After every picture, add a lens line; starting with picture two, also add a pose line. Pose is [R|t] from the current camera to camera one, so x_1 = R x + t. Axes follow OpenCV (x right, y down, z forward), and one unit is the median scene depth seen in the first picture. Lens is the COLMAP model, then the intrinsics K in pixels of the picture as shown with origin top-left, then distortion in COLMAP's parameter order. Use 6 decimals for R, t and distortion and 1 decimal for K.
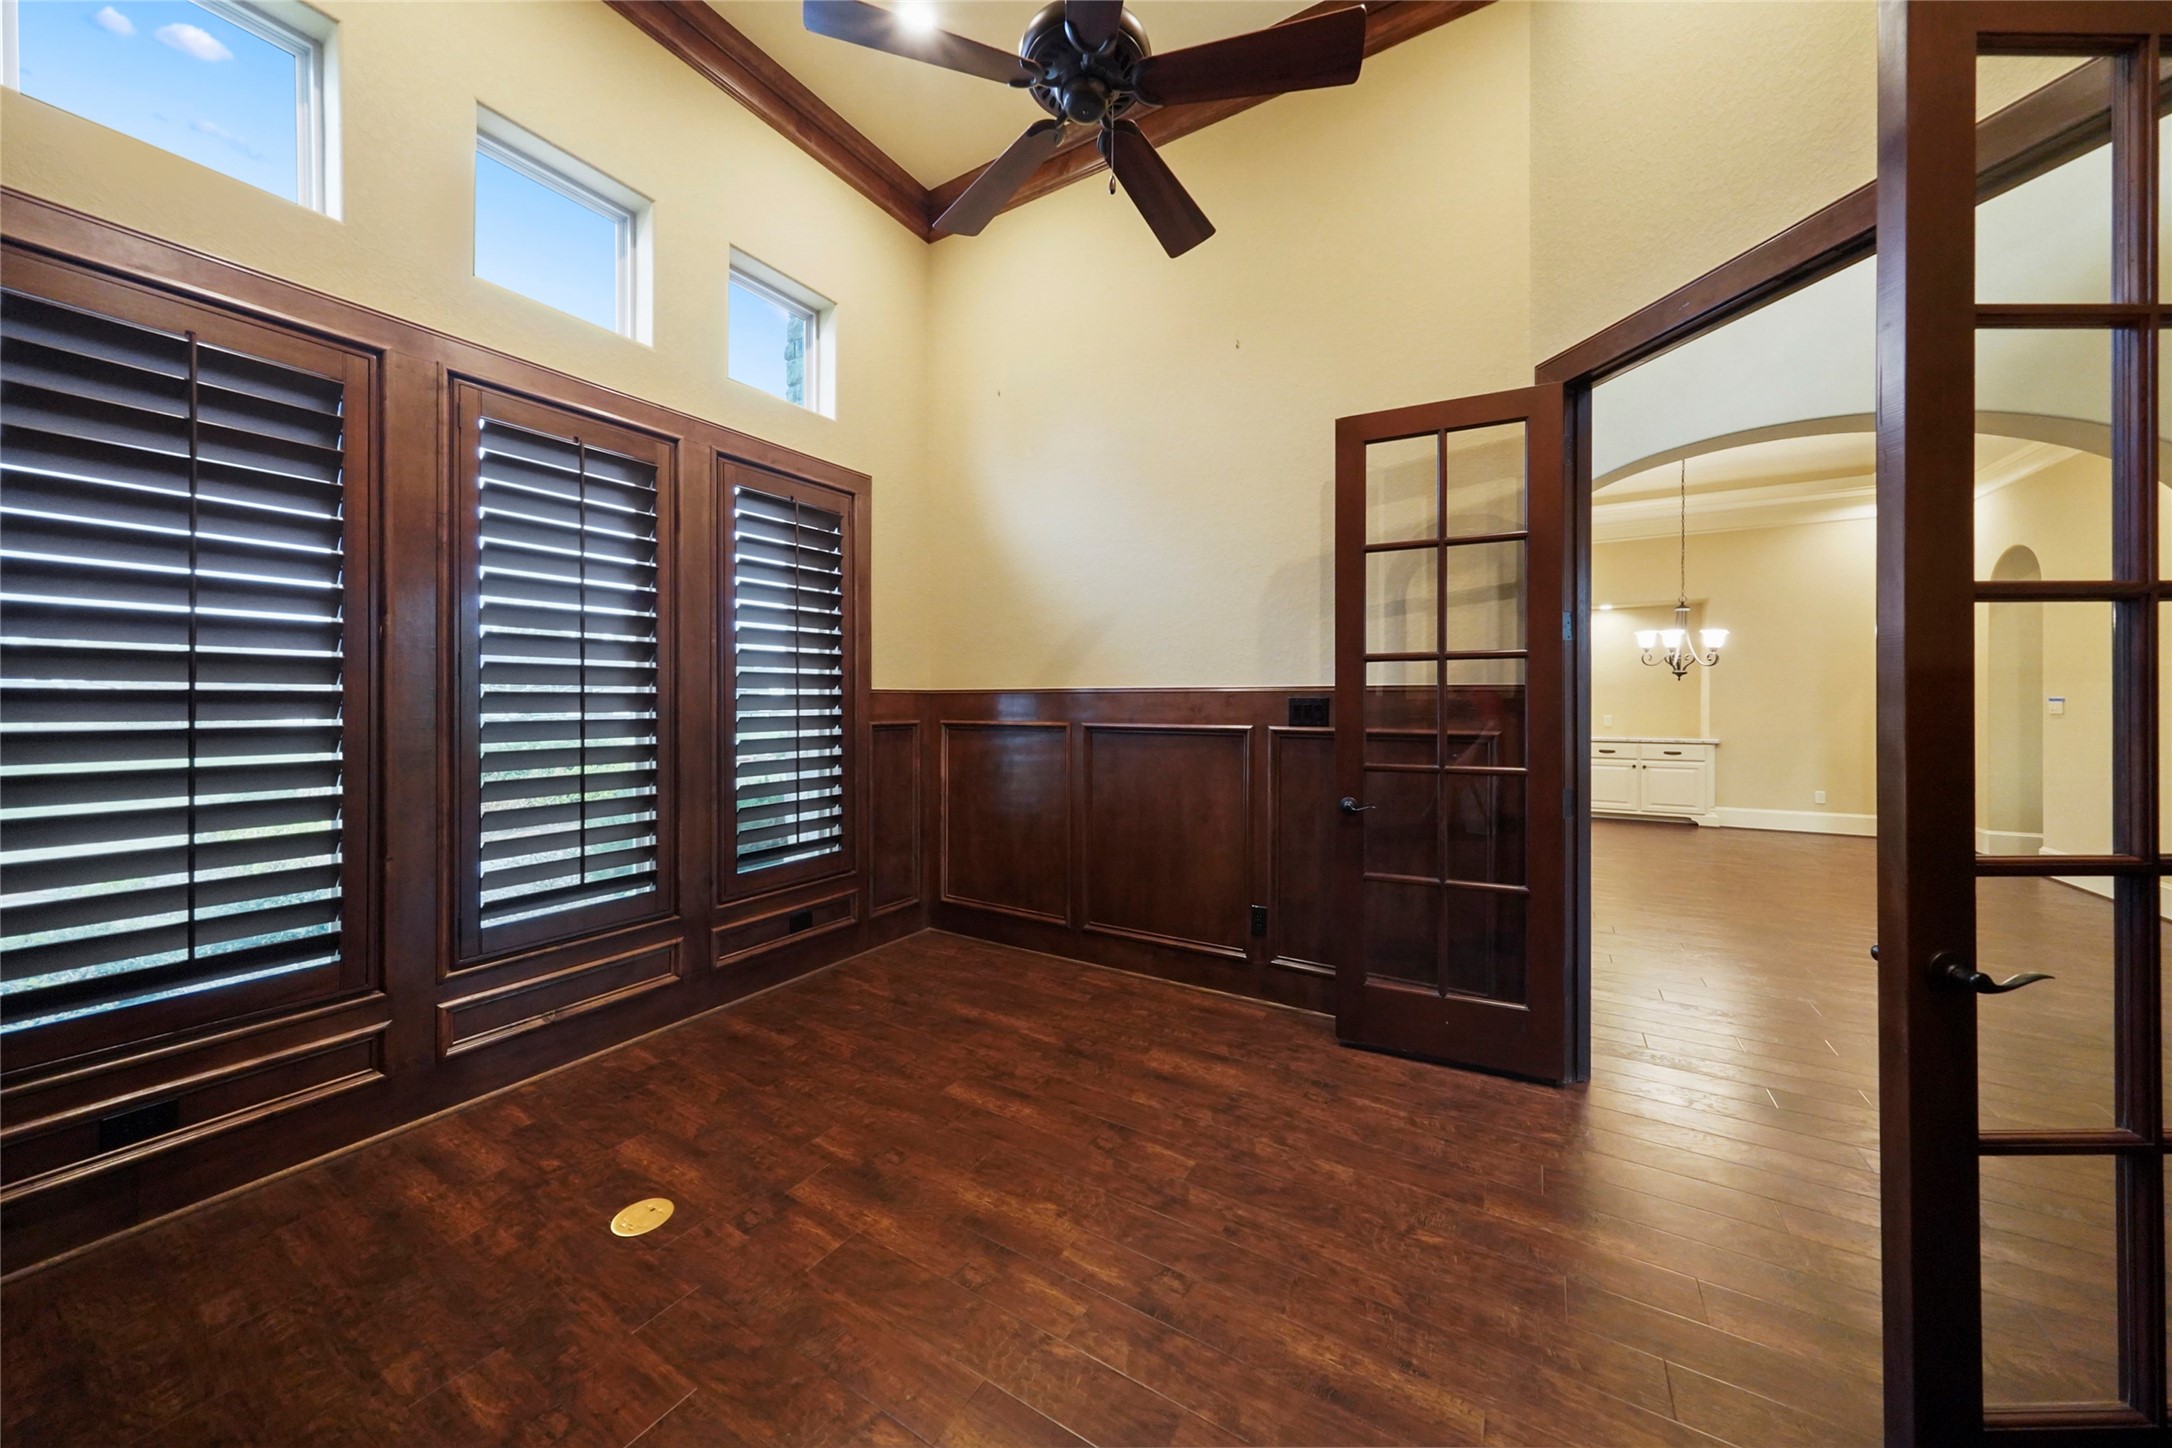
lens RADIAL K [[749.3, 0, 1088.4], [0, 749.3, 709.1], [0, 0, 1]] dist [0.010454, 0.000160]
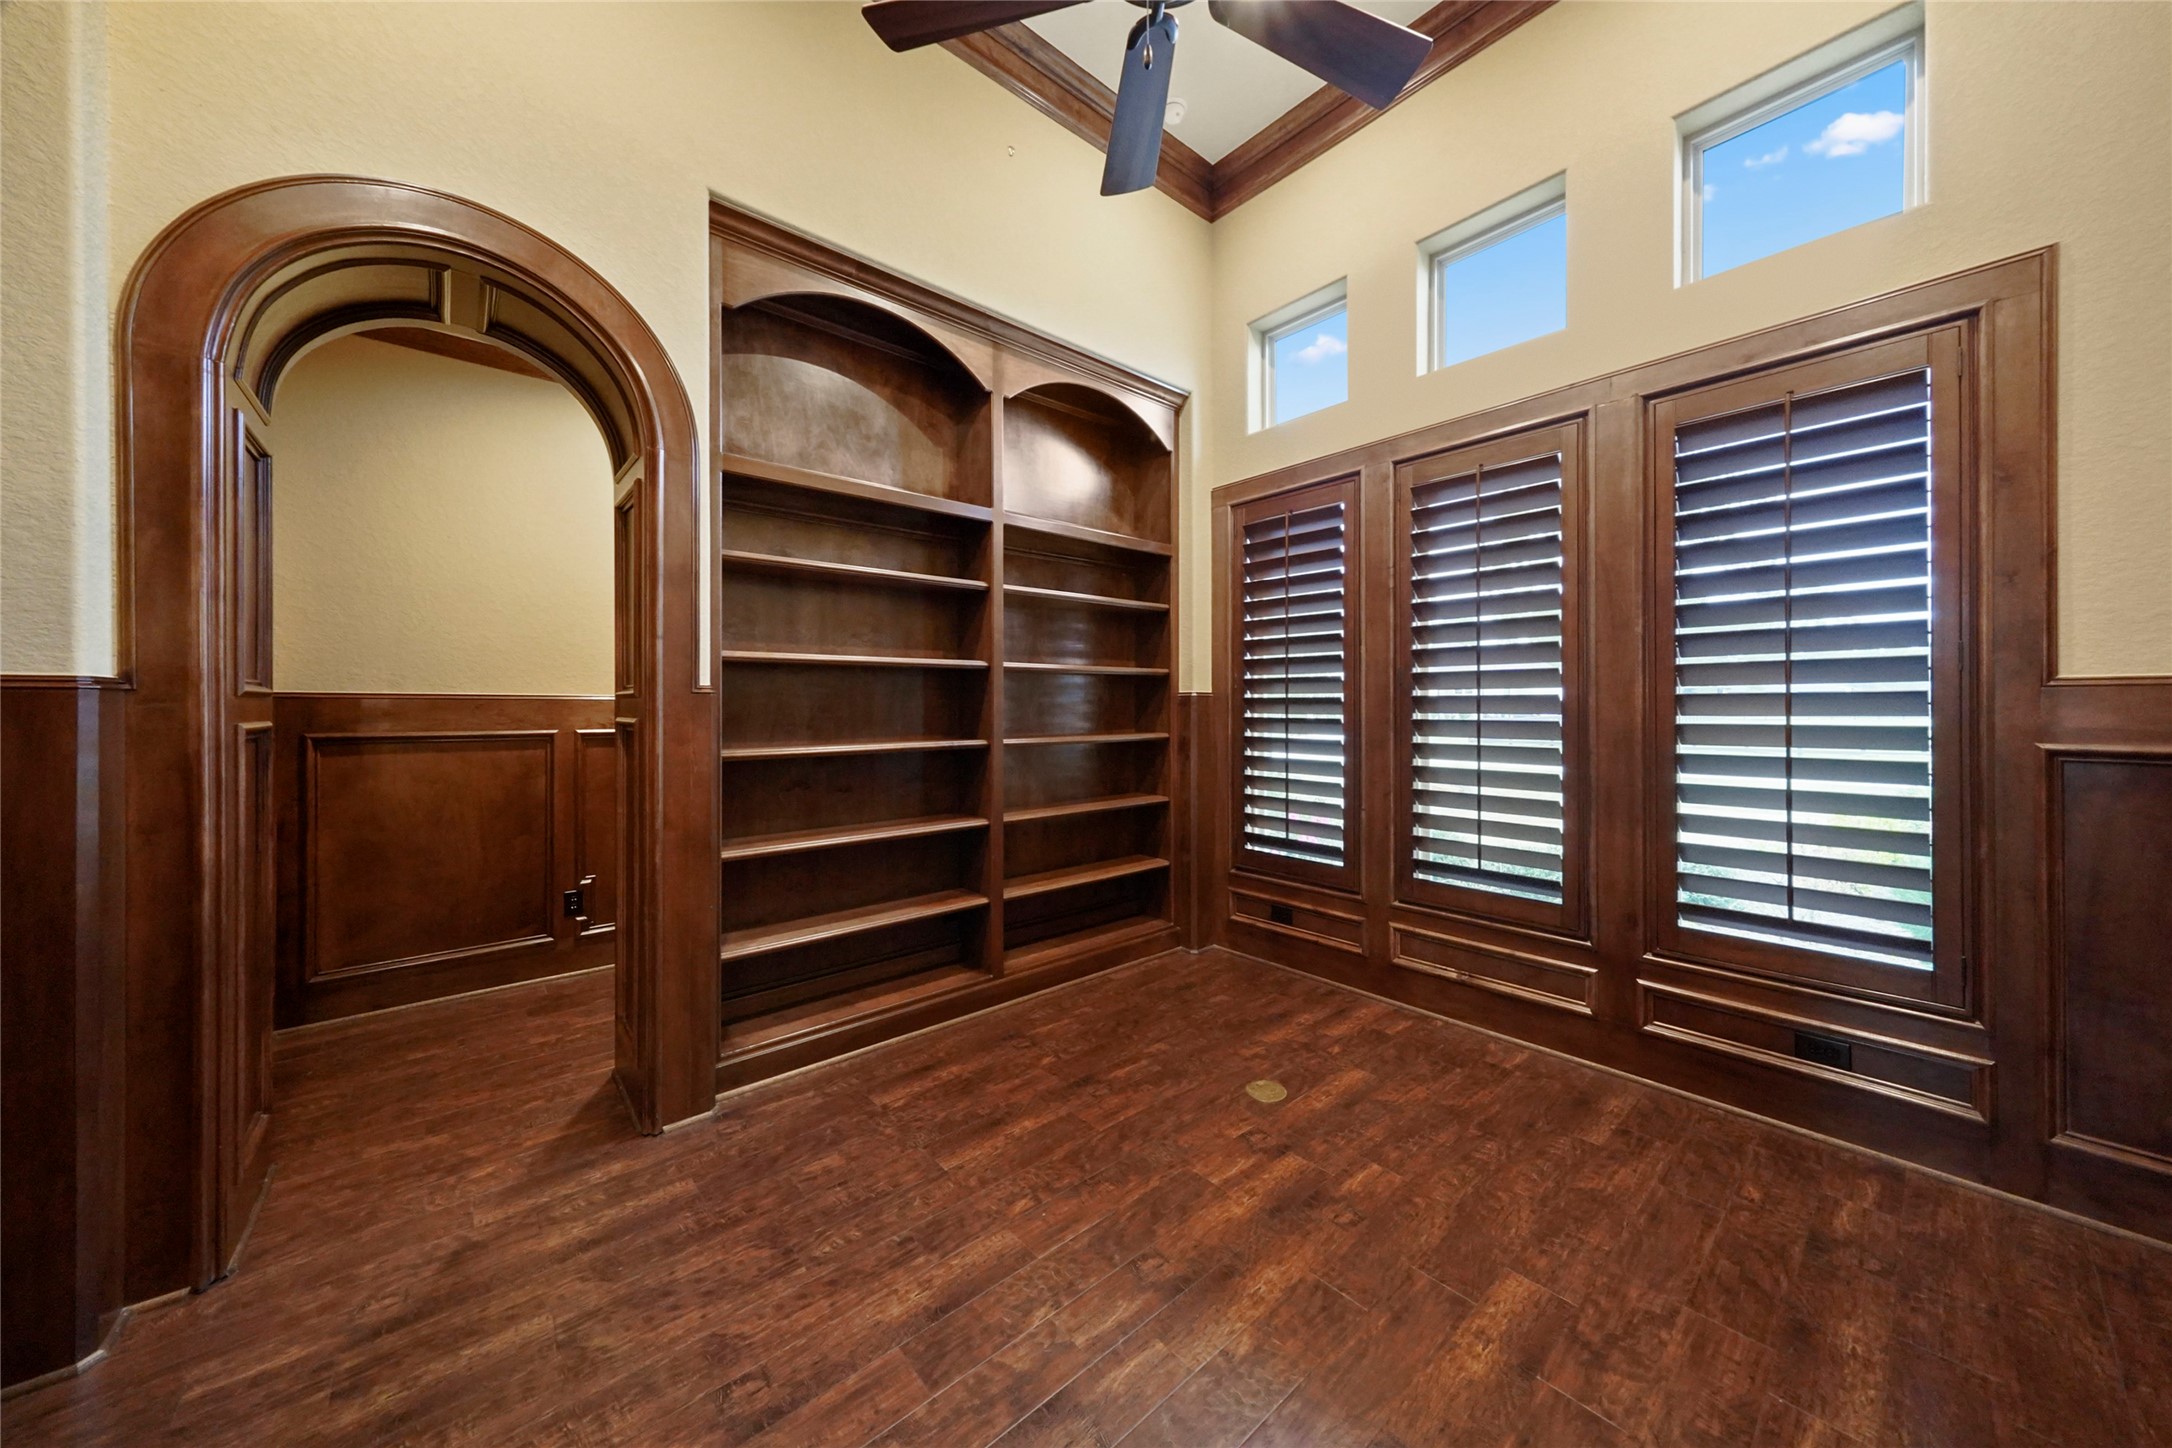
lens RADIAL K [[749.3, 0, 1093.6], [0, 749.3, 702.6], [0, 0, 1]] dist [0.010454, 0.000160]
pose [[-0.310217, -0.001054, -0.950665, 0.615187], [-0.008010, 0.999967, 0.001506, -0.008918], [0.950632, 0.008082, -0.310215, 0.899833]]
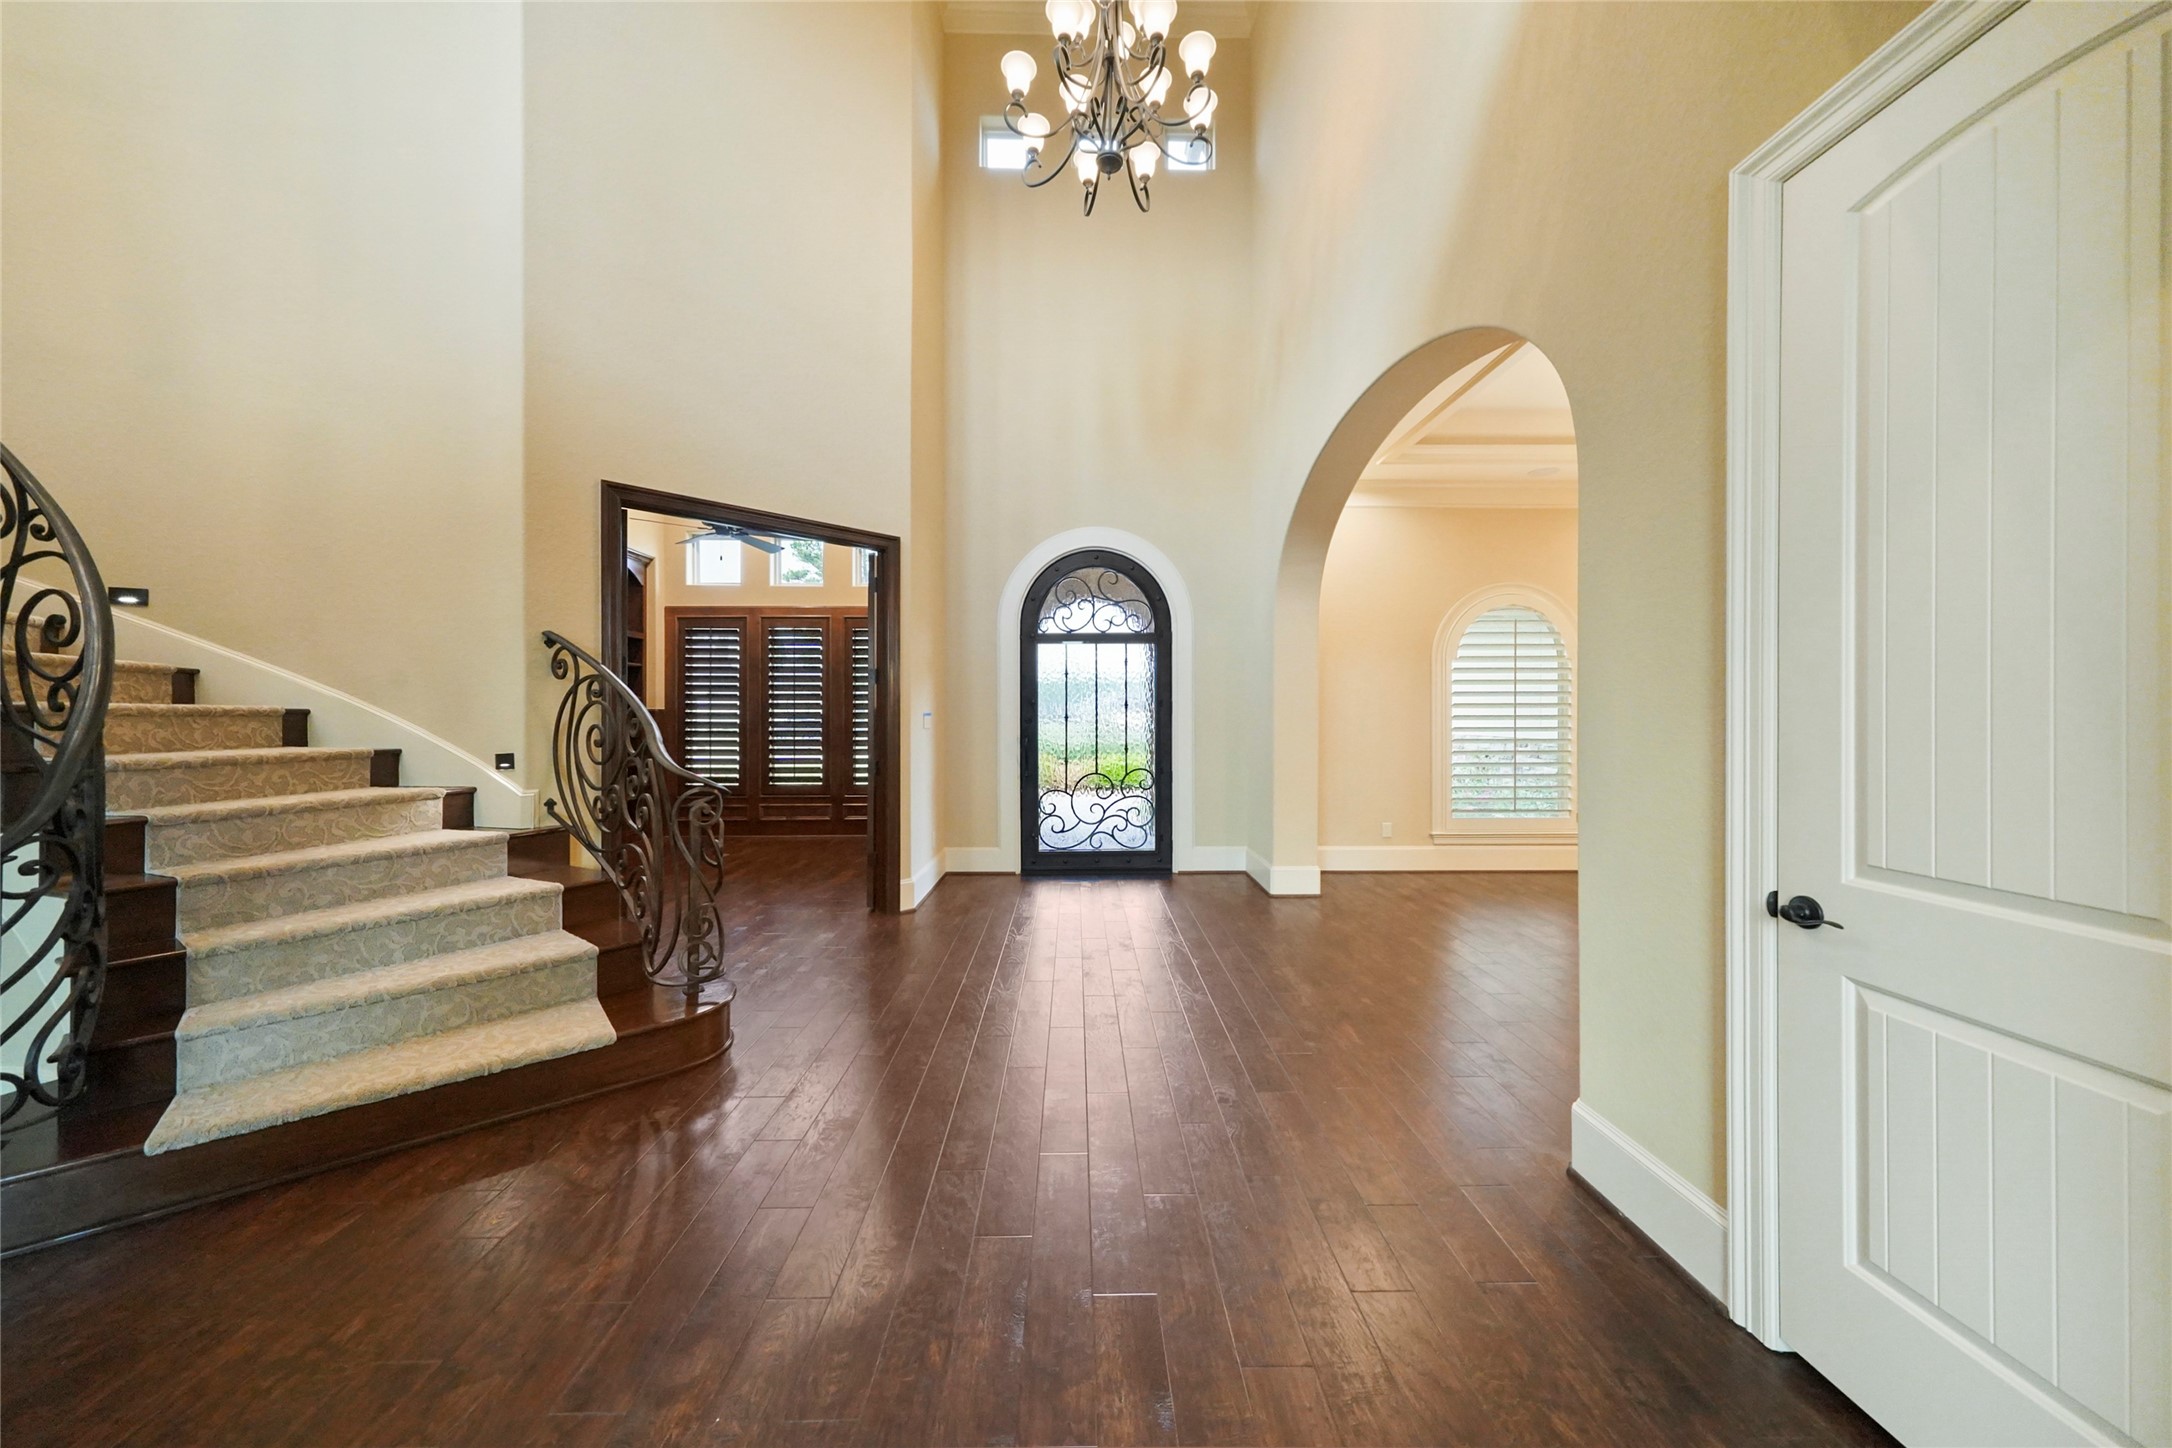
lens RADIAL K [[749.3, 0, 1084.3], [0, 749.3, 719.7], [0, 0, 1]] dist [0.010454, 0.000160]
pose [[0.518450, 0.005439, -0.855091, 2.768282], [-0.010320, 0.999947, 0.000103, -0.004881], [0.855046, 0.008771, 0.518478, 0.492265]]
